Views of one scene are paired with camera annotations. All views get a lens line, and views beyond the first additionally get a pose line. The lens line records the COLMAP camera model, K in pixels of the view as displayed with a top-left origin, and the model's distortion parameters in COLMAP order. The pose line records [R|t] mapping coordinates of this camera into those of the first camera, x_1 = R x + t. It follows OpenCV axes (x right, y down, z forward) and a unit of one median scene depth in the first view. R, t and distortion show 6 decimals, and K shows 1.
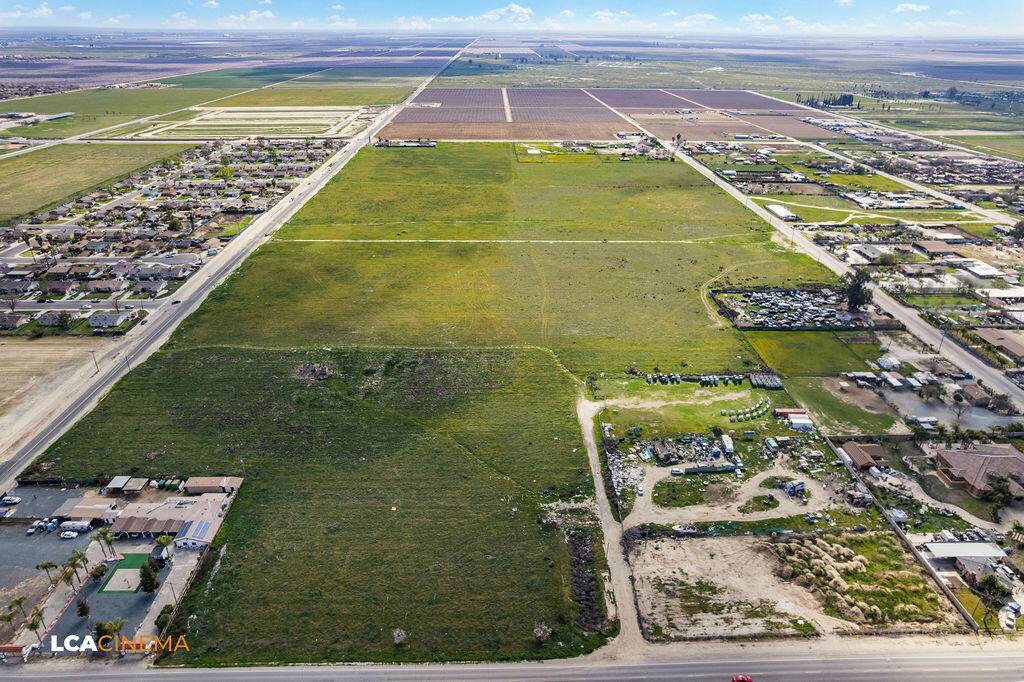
lens RADIAL K [[652.0, 0, 514.0], [0, 652.0, 354.6], [0, 0, 1]] dist [-0.070703, 0.061427]
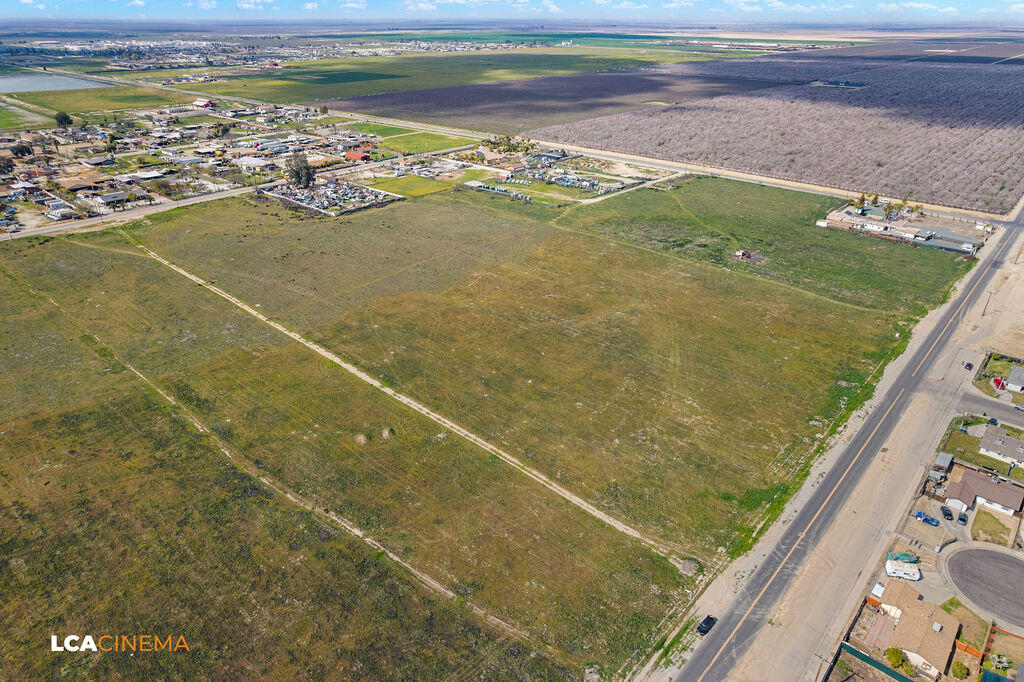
lens RADIAL K [[652.0, 0, 514.0], [0, 652.0, 354.6], [0, 0, 1]] dist [-0.070703, 0.061427]
pose [[-0.723150, -0.330354, 0.606564, -0.698039], [0.310093, 0.629430, 0.712502, -0.723271], [-0.617168, 0.703338, -0.352732, 1.653138]]
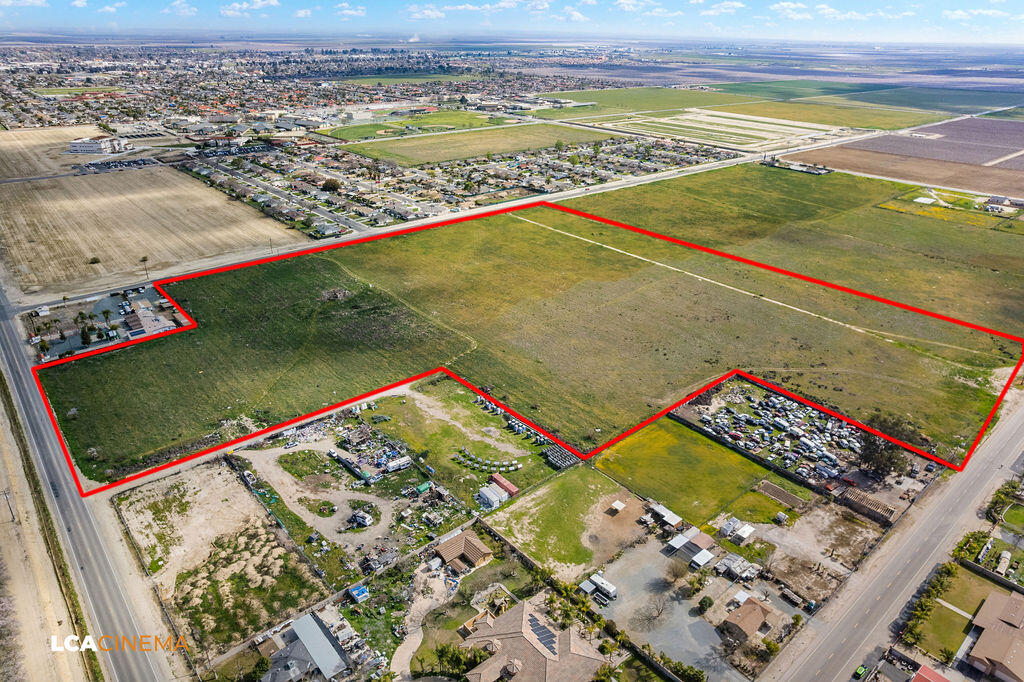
lens RADIAL K [[652.0, 0, 514.0], [0, 652.0, 354.6], [0, 0, 1]] dist [-0.070703, 0.061427]
pose [[0.634551, 0.350327, -0.688924, 0.824025], [-0.360700, 0.922578, 0.136911, -0.161921], [0.683550, 0.161619, 0.711785, 0.317428]]
